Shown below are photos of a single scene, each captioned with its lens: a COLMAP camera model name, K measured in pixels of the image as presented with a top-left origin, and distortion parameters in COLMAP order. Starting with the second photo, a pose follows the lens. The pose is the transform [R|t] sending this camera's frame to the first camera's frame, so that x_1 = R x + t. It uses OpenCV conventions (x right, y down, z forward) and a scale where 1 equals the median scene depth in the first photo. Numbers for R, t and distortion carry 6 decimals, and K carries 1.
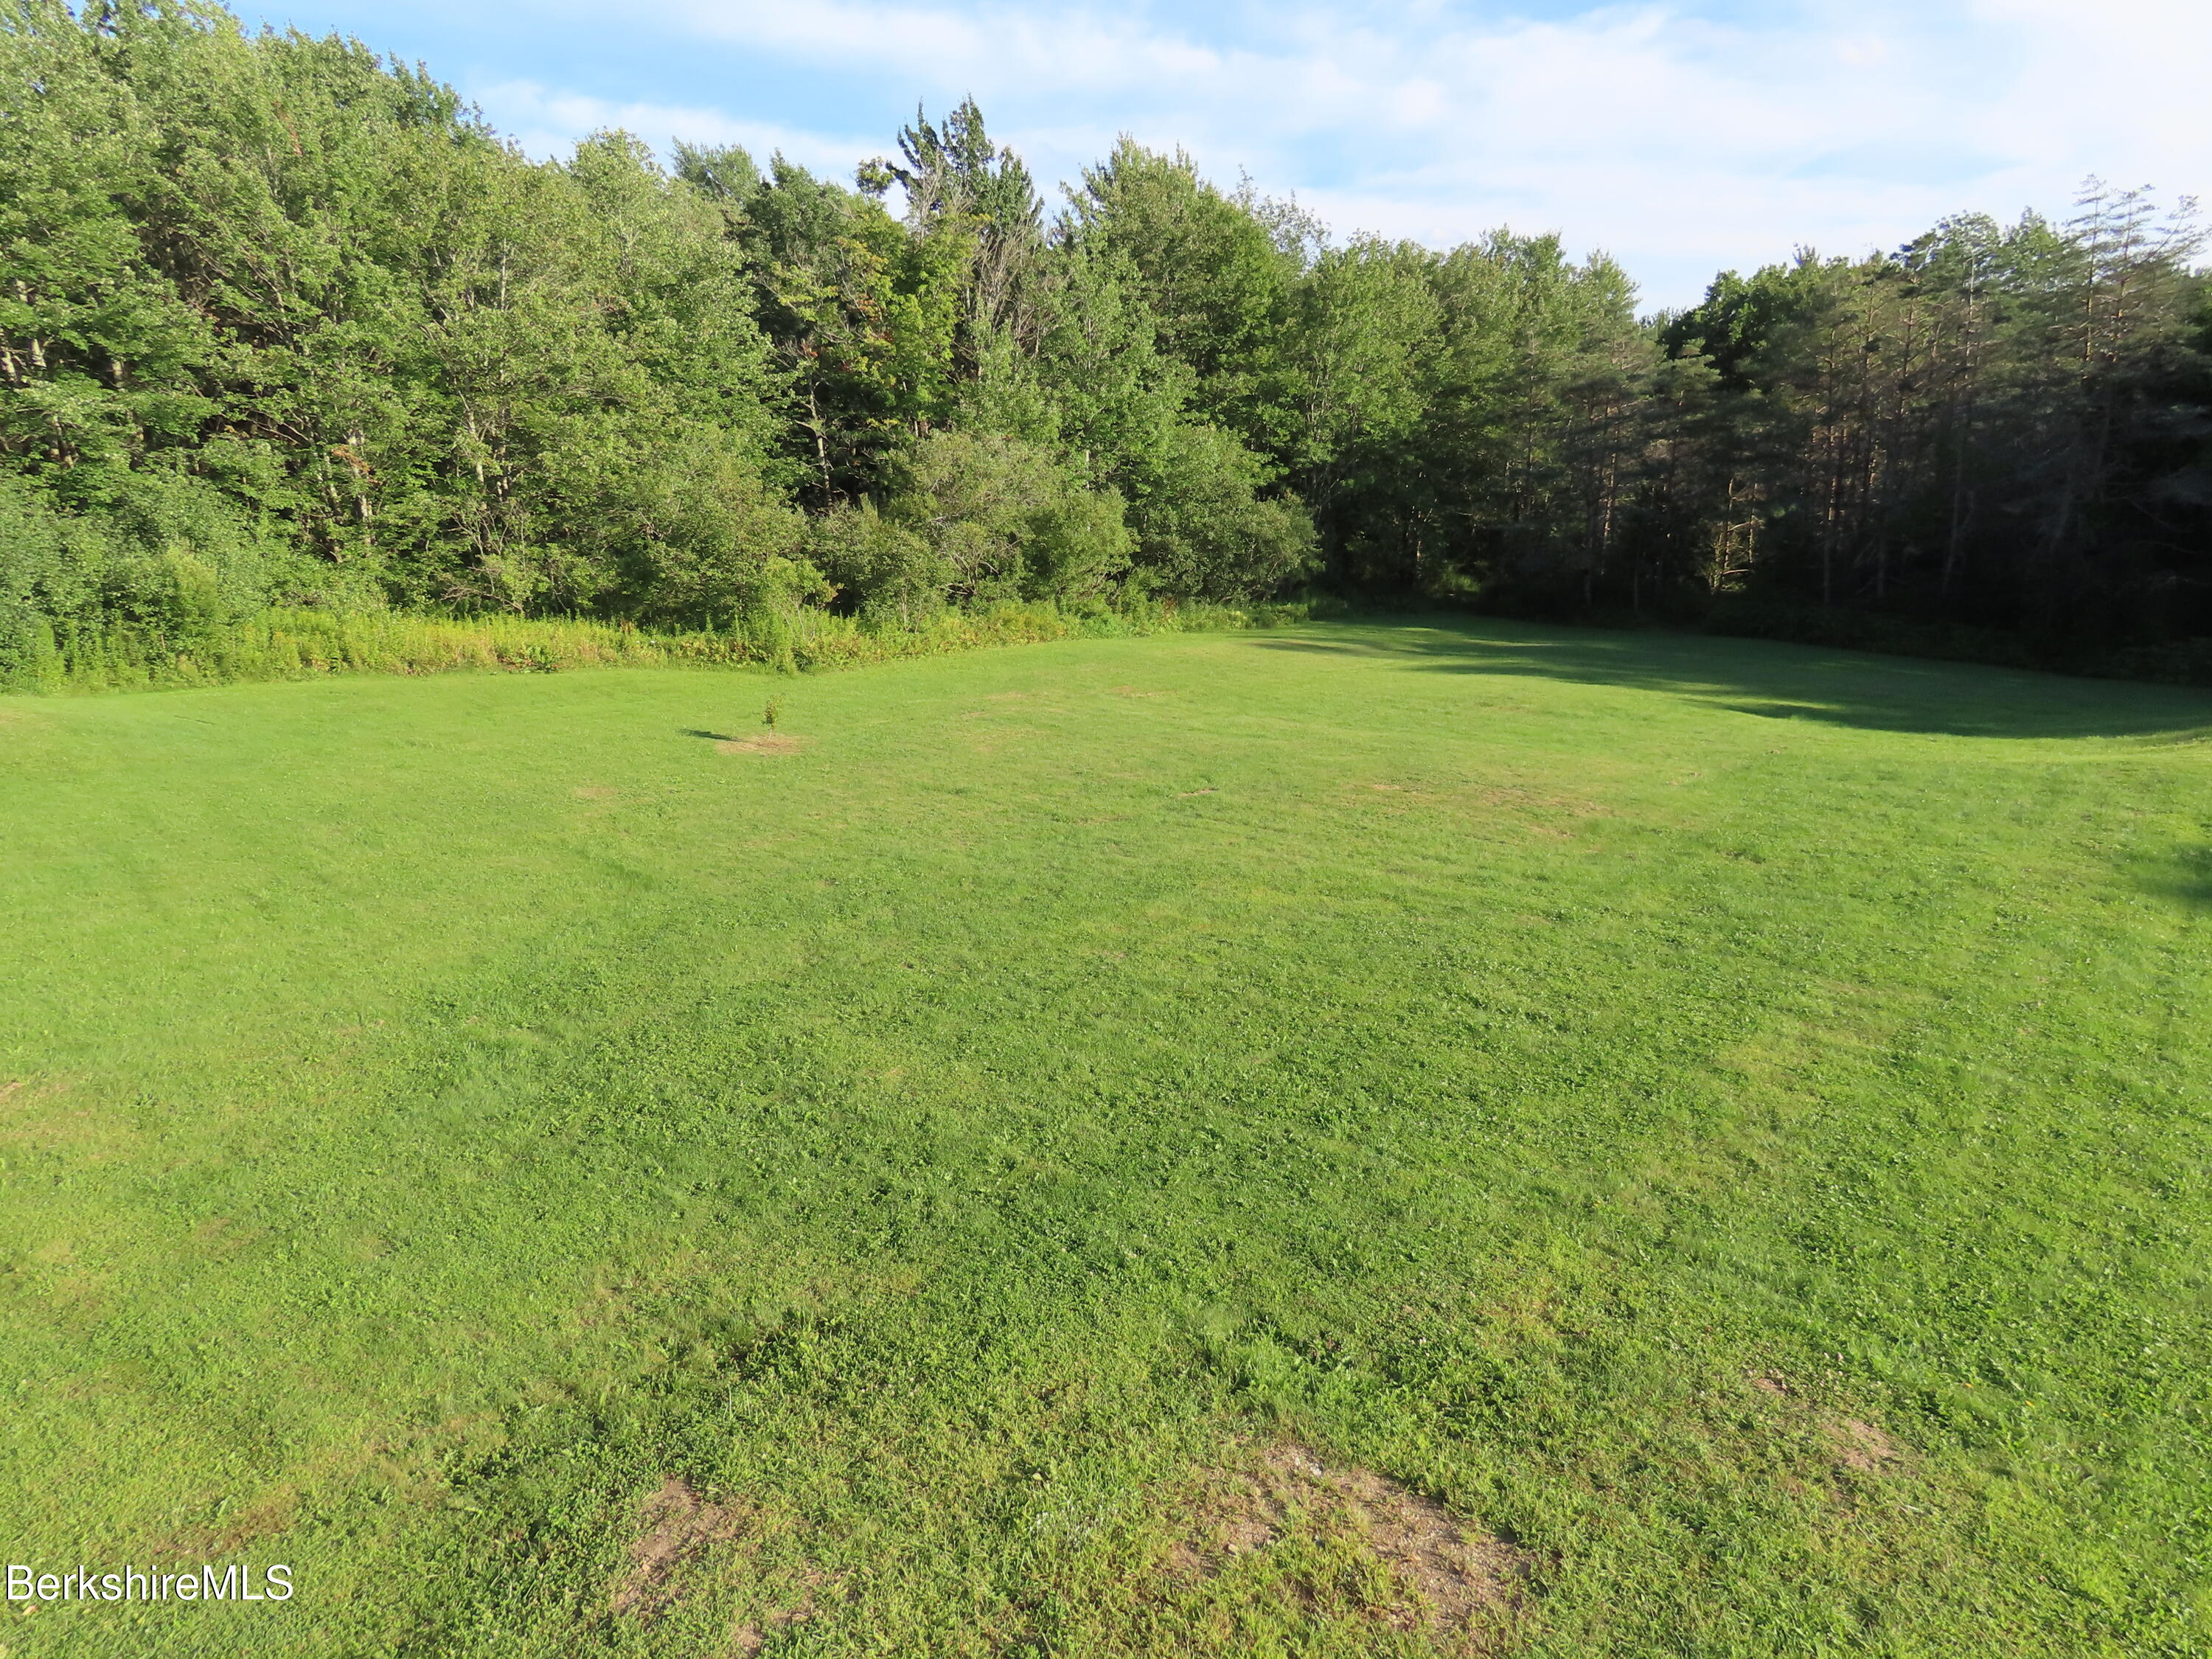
lens RADIAL K [[1396.1, 0, 1109.4], [0, 1396.1, 830.8], [0, 0, 1]] dist [-0.017771, 0.002611]
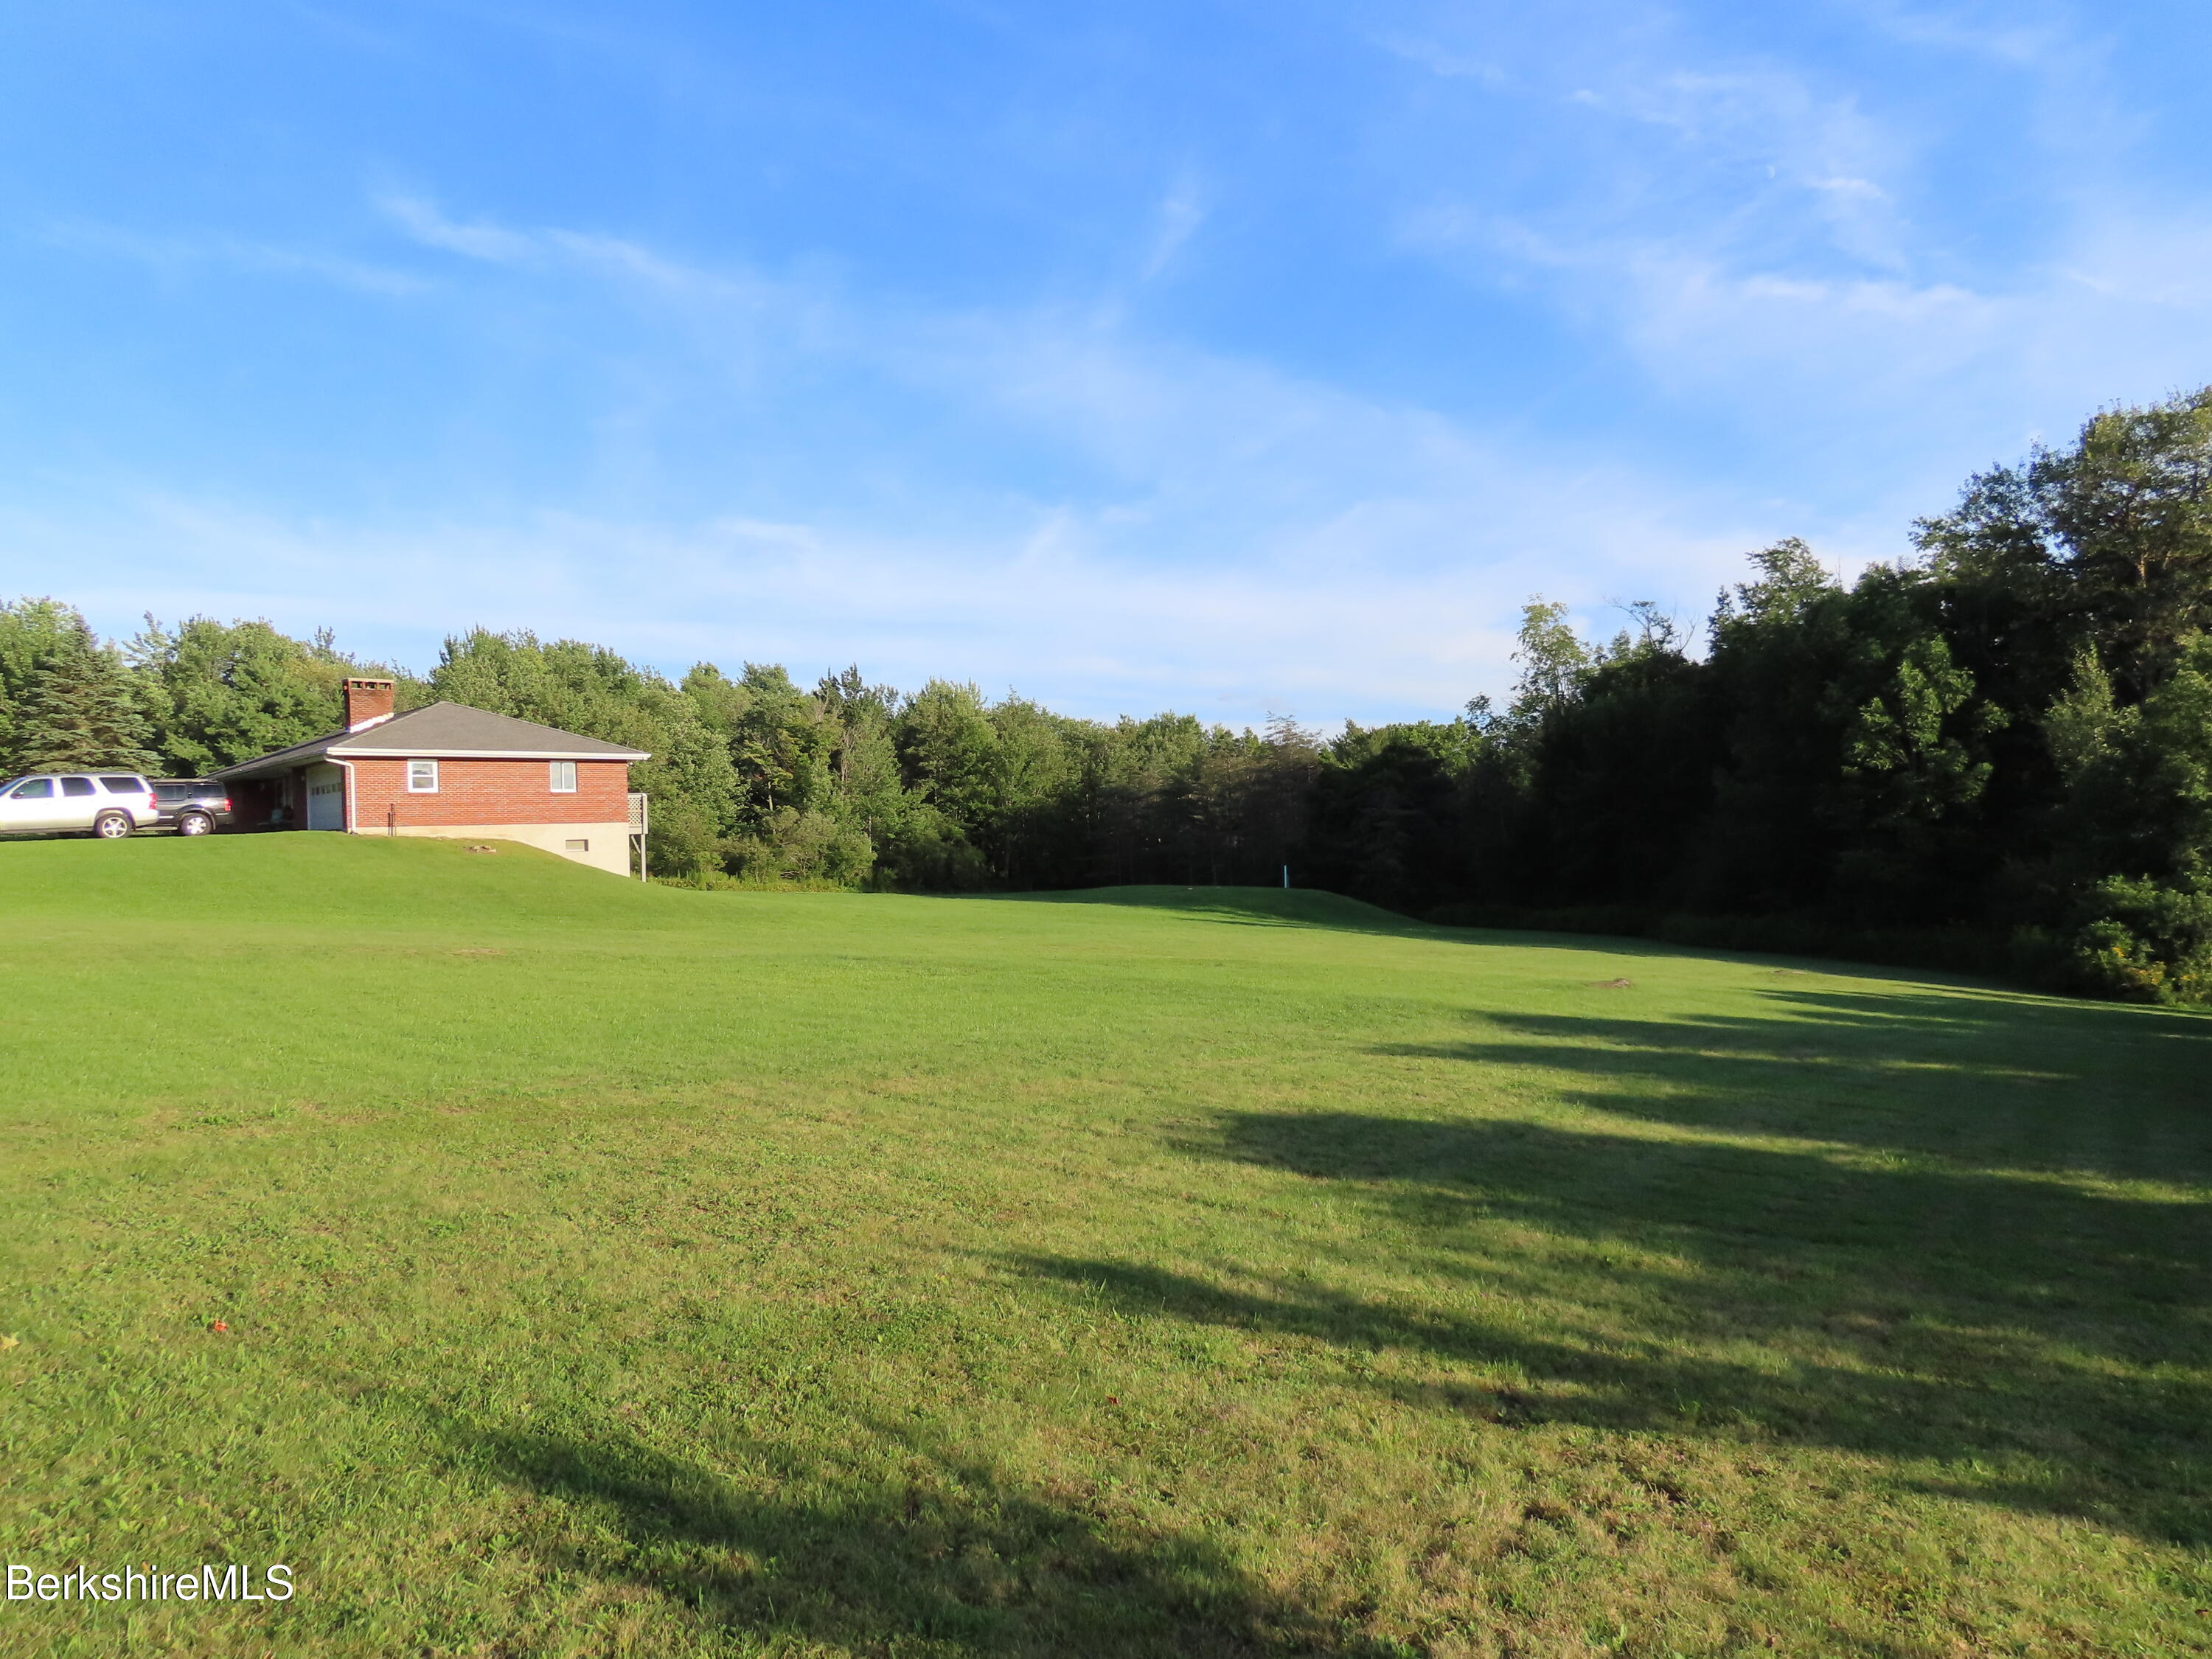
lens RADIAL K [[1396.1, 0, 1104.4], [0, 1396.1, 826.0], [0, 0, 1]] dist [-0.017771, 0.002611]
pose [[0.994219, 0.023904, -0.104676, 0.665072], [-0.050937, 0.963219, -0.263844, 0.354511], [0.094519, 0.267651, 0.958869, -1.273067]]
